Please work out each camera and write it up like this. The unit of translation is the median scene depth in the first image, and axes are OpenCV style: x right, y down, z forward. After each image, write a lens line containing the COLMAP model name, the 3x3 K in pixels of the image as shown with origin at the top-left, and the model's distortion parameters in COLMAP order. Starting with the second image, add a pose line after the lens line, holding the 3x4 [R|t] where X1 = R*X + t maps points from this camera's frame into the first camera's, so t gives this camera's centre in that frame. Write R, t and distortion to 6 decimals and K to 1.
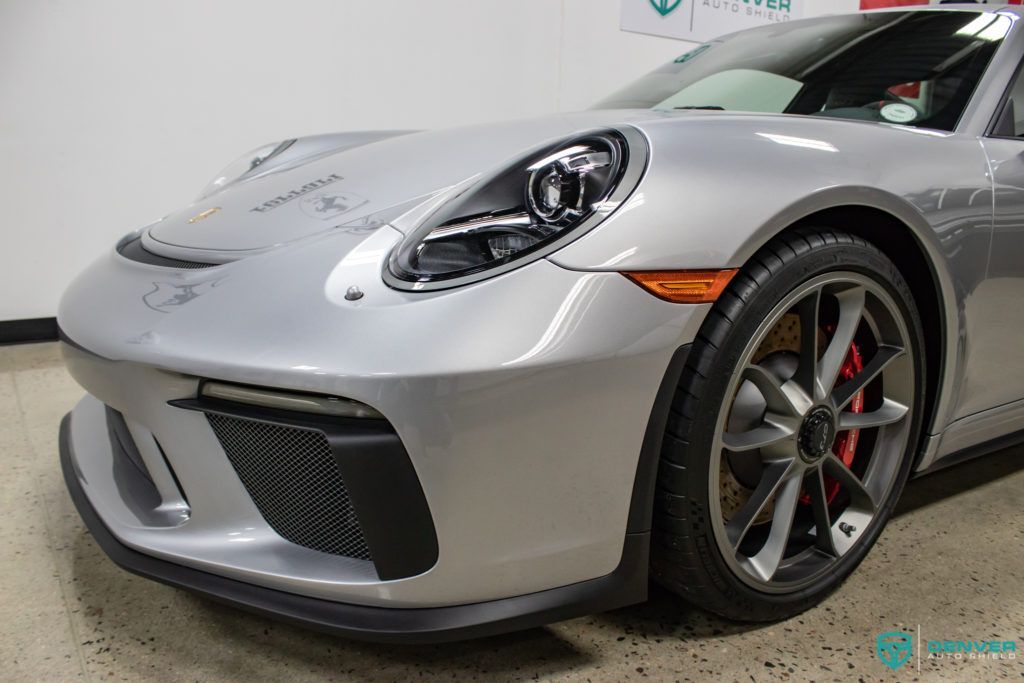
lens RADIAL K [[829.1, 0, 513.0], [0, 829.1, 339.5], [0, 0, 1]] dist [-0.149208, 0.114995]
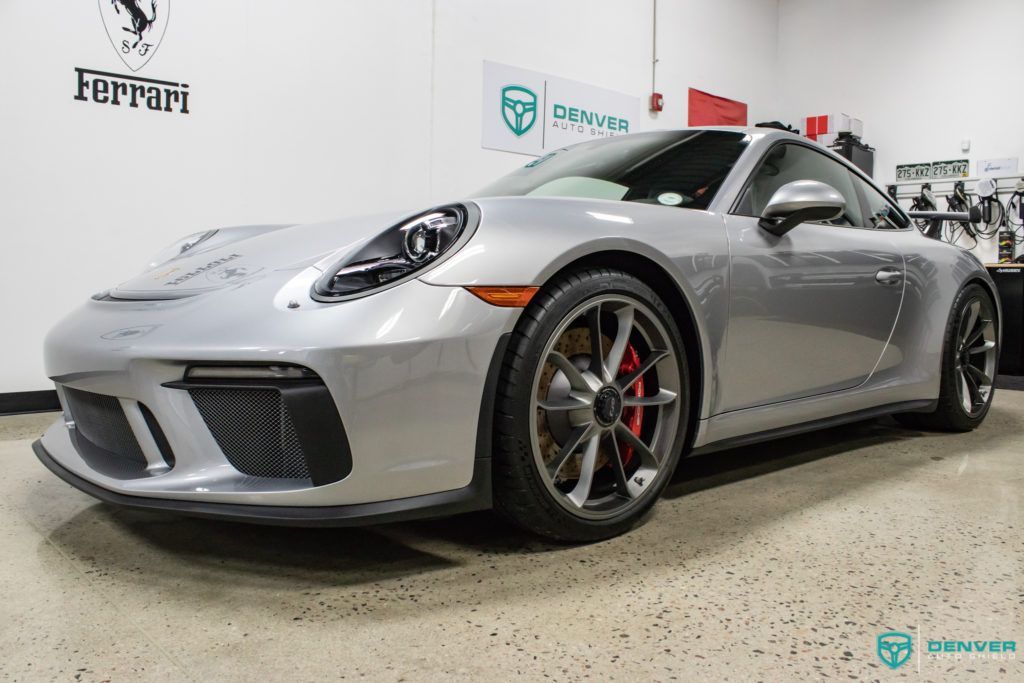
lens RADIAL K [[829.1, 0, 507.9], [0, 829.1, 338.7], [0, 0, 1]] dist [-0.149208, 0.114995]
pose [[0.990134, -0.024880, 0.137894, -0.006433], [0.043794, 0.989757, -0.135876, 0.198254], [-0.133101, 0.140575, 0.981082, -0.470835]]
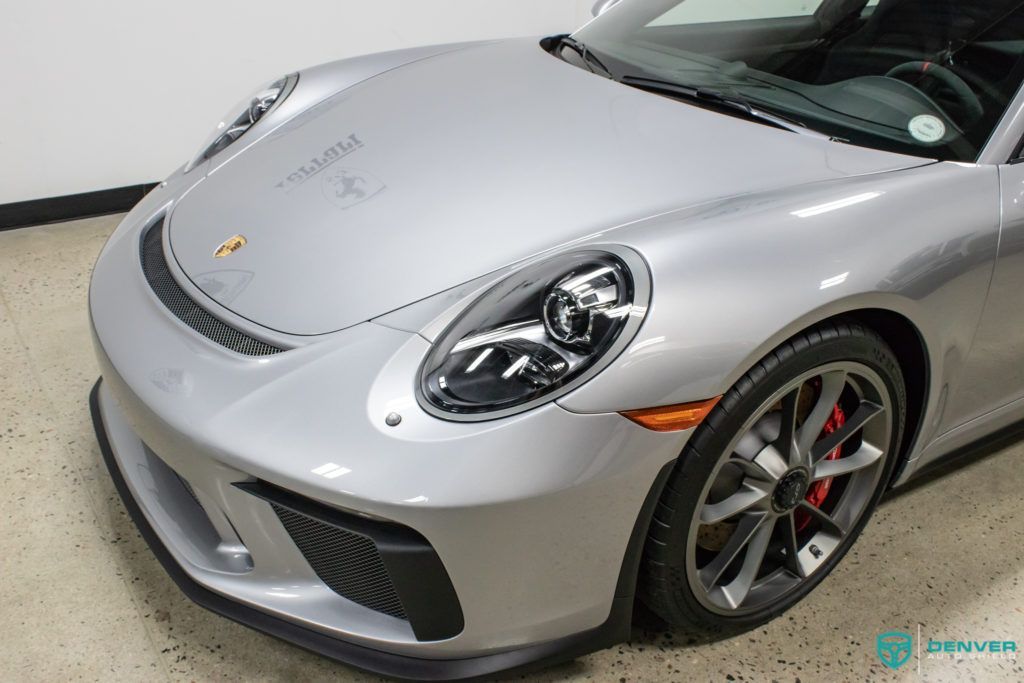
lens RADIAL K [[981.7, 0, 516.2], [0, 981.7, 338.9], [0, 0, 1]] dist [-0.076504, 0.000000]
pose [[0.999730, 0.023238, 0.000872, -0.017150], [-0.022680, 0.966101, 0.257166, -0.449160], [0.005134, -0.257117, 0.966367, -0.279580]]
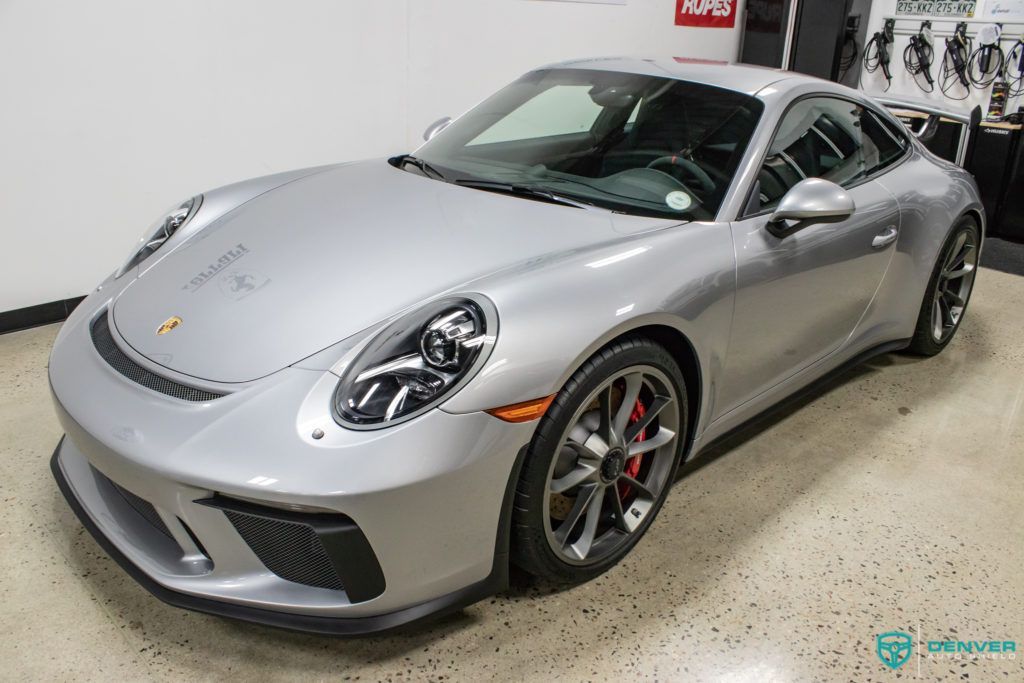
lens RADIAL K [[829.1, 0, 507.9], [0, 829.1, 342.7], [0, 0, 1]] dist [-0.149208, 0.114995]
pose [[0.983072, -0.066259, 0.170817, -0.077873], [0.036559, 0.984508, 0.171487, -0.406409], [-0.179534, -0.162339, 0.970265, -0.469672]]
